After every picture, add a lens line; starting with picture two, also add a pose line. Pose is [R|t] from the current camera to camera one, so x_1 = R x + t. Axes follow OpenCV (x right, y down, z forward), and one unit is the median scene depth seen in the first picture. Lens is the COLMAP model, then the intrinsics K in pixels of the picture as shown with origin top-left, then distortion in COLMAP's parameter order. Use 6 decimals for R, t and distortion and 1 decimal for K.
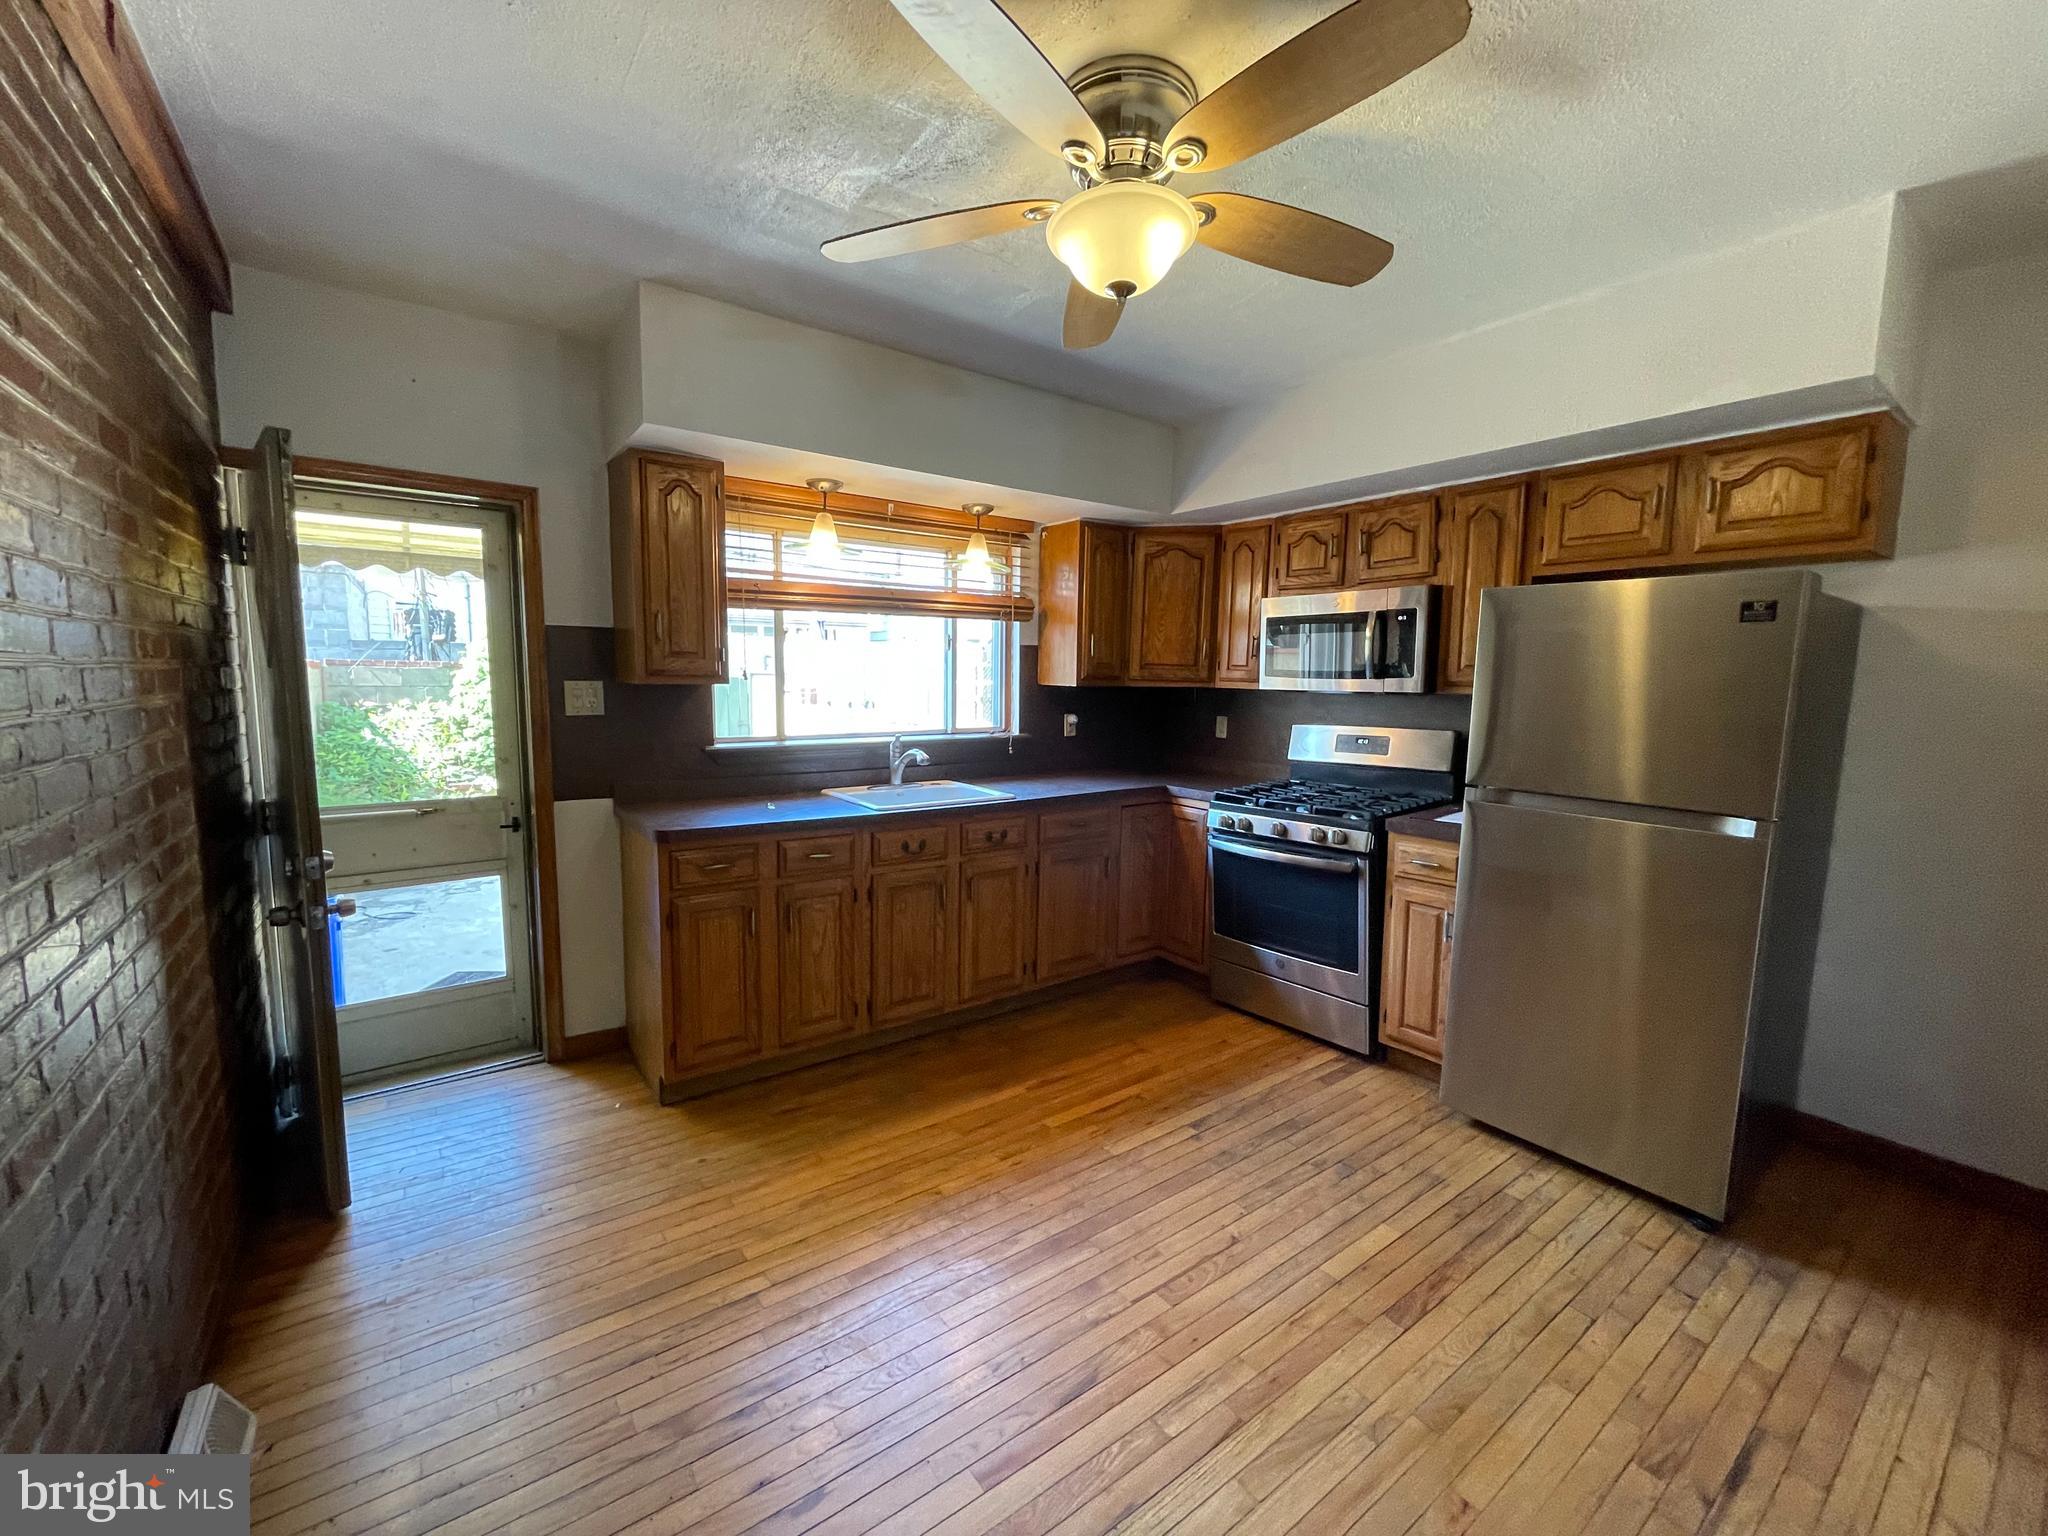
lens RADIAL K [[825.7, 0, 1019.7], [0, 825.7, 772.0], [0, 0, 1]] dist [-0.004728, 0.000093]
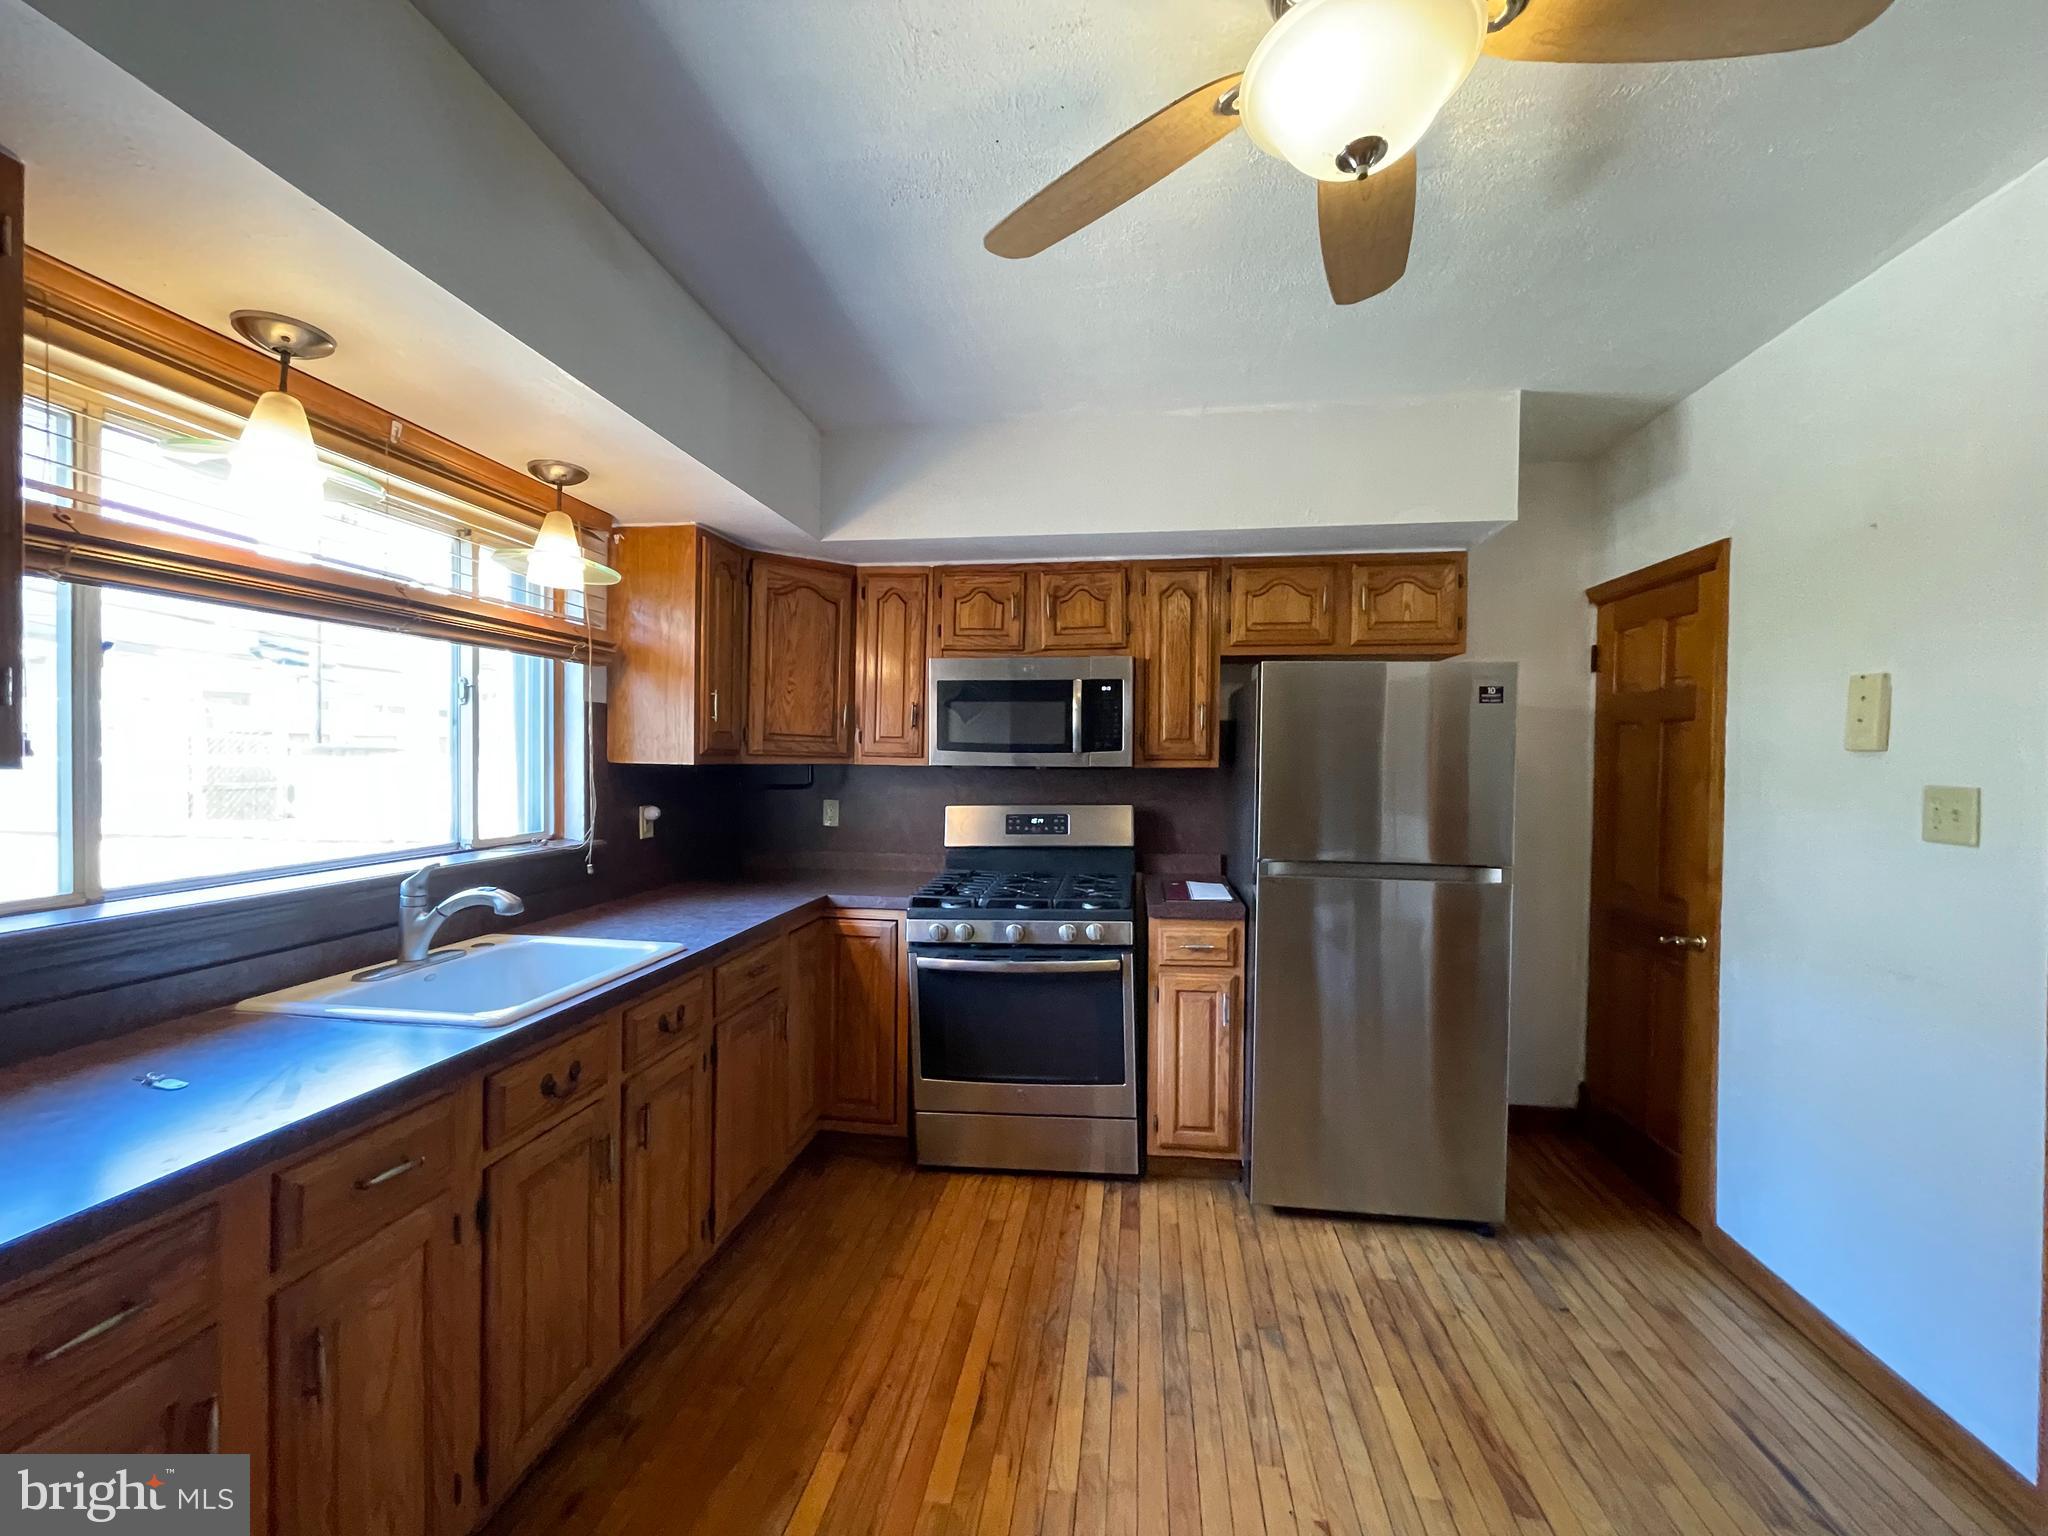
lens RADIAL K [[825.7, 0, 1020.7], [0, 825.7, 772.0], [0, 0, 1]] dist [-0.004728, 0.000093]
pose [[0.697276, -0.016997, 0.716601, -0.288286], [0.084150, 0.994747, -0.058286, -0.044685], [-0.711846, 0.100943, 0.695044, 0.423875]]
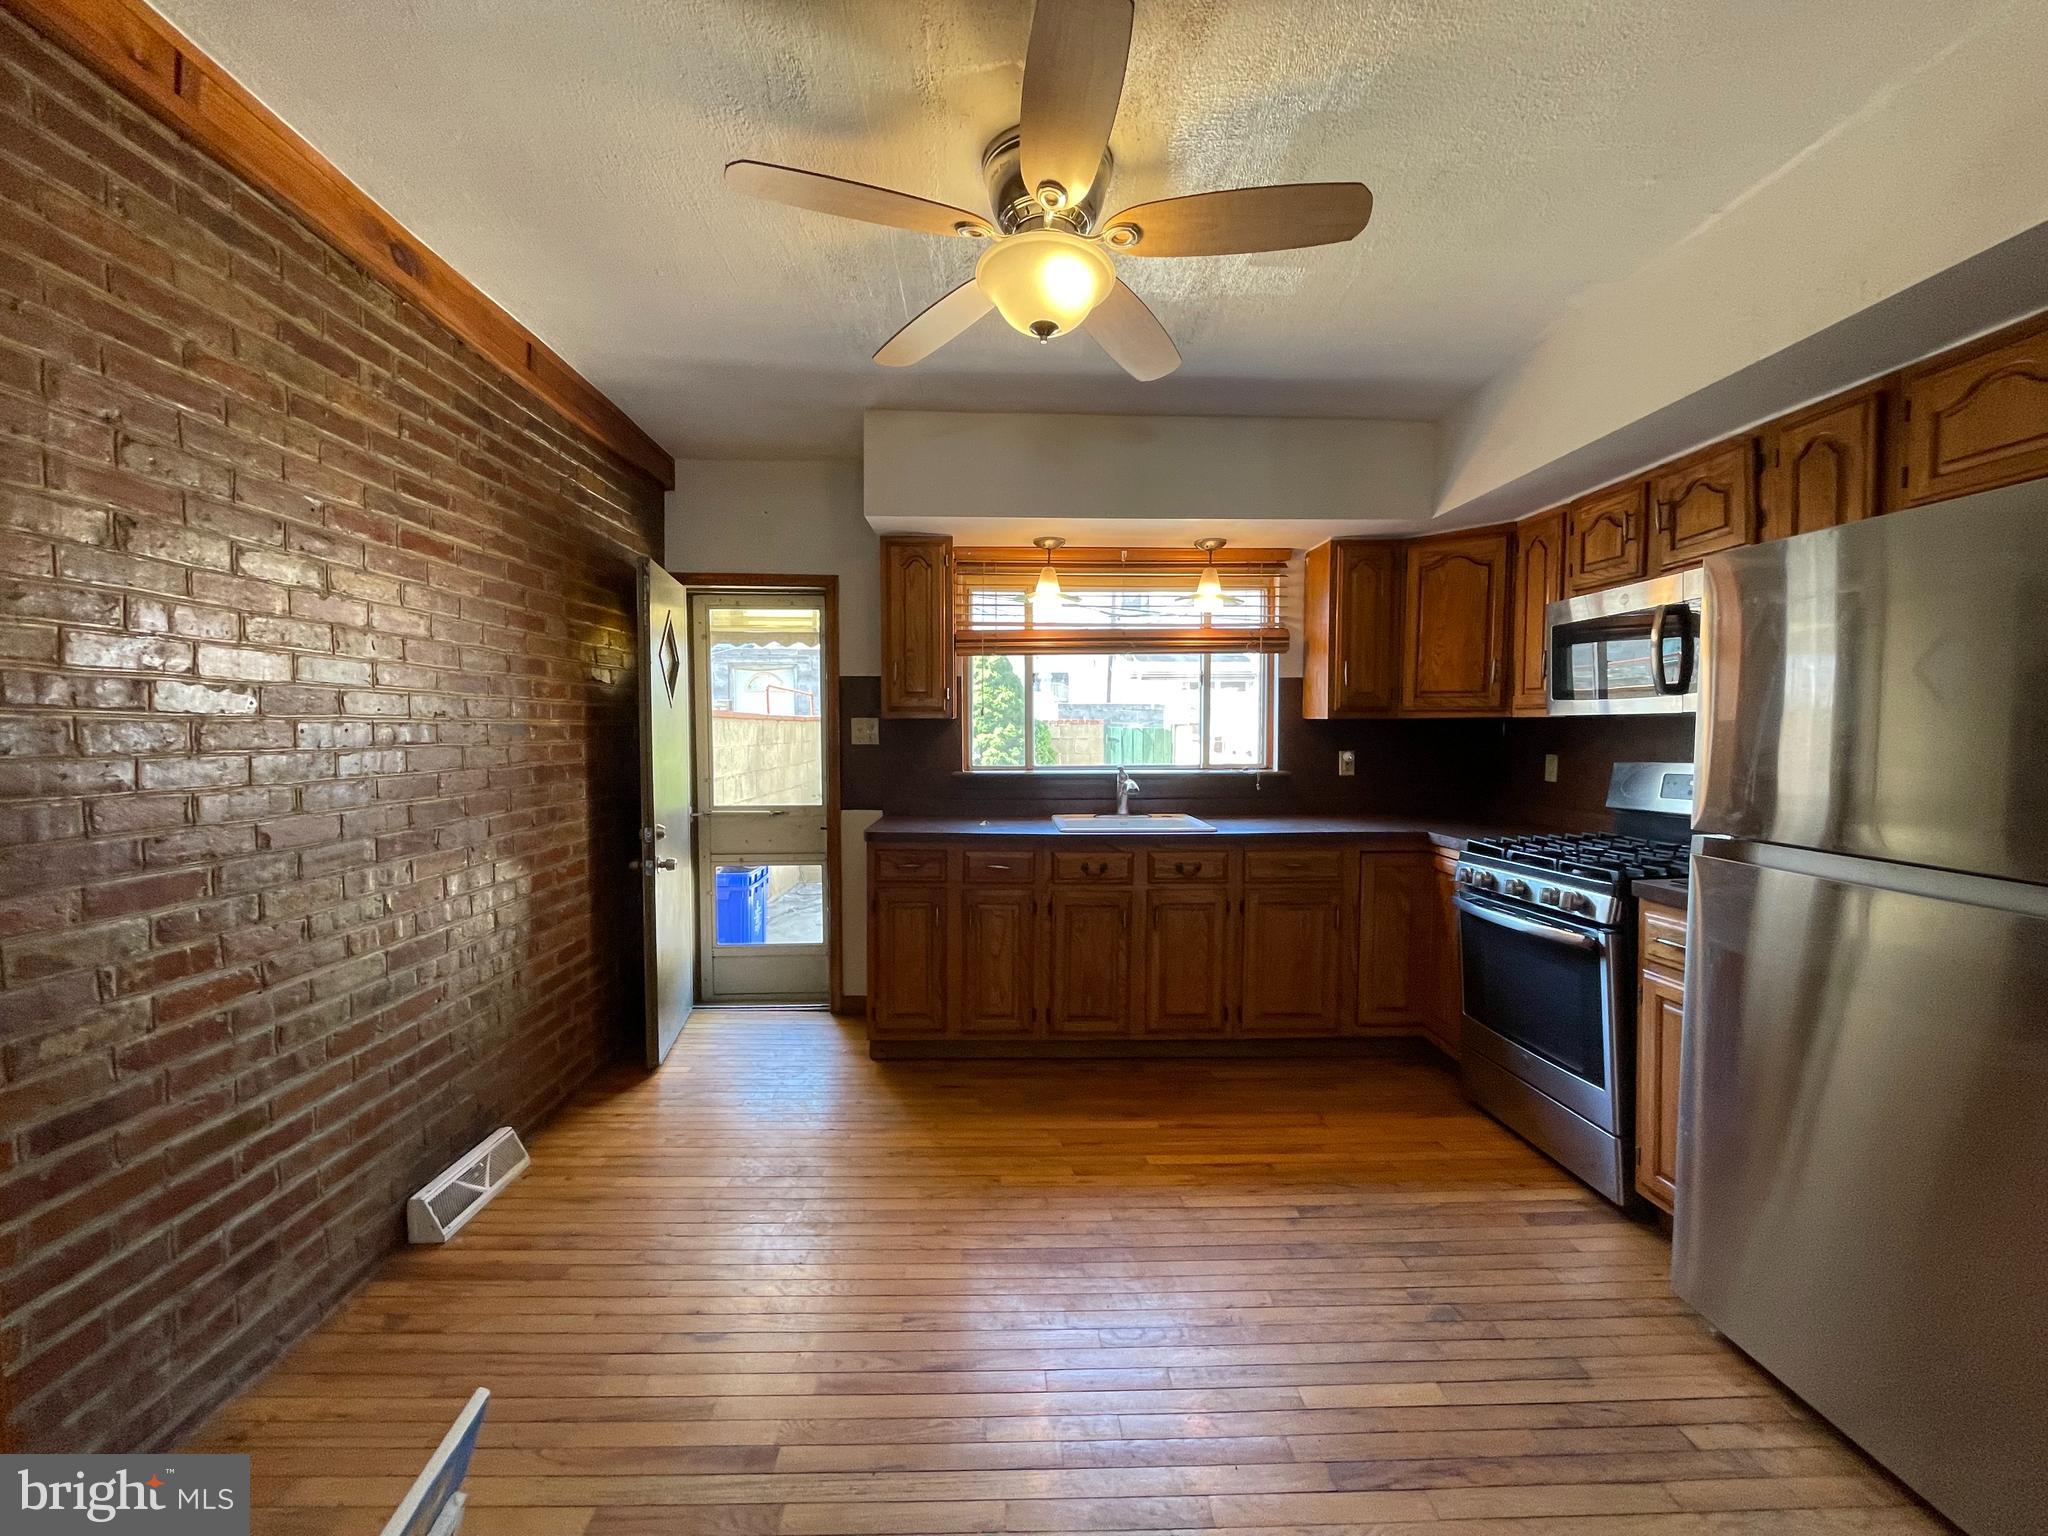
lens RADIAL K [[825.7, 0, 1020.6], [0, 825.7, 771.4], [0, 0, 1]] dist [-0.004728, 0.000093]
pose [[0.824025, 0.015011, -0.566355, 0.384625], [-0.054906, 0.997059, -0.053460, 0.027757], [0.563887, 0.075148, 0.822426, 0.073588]]
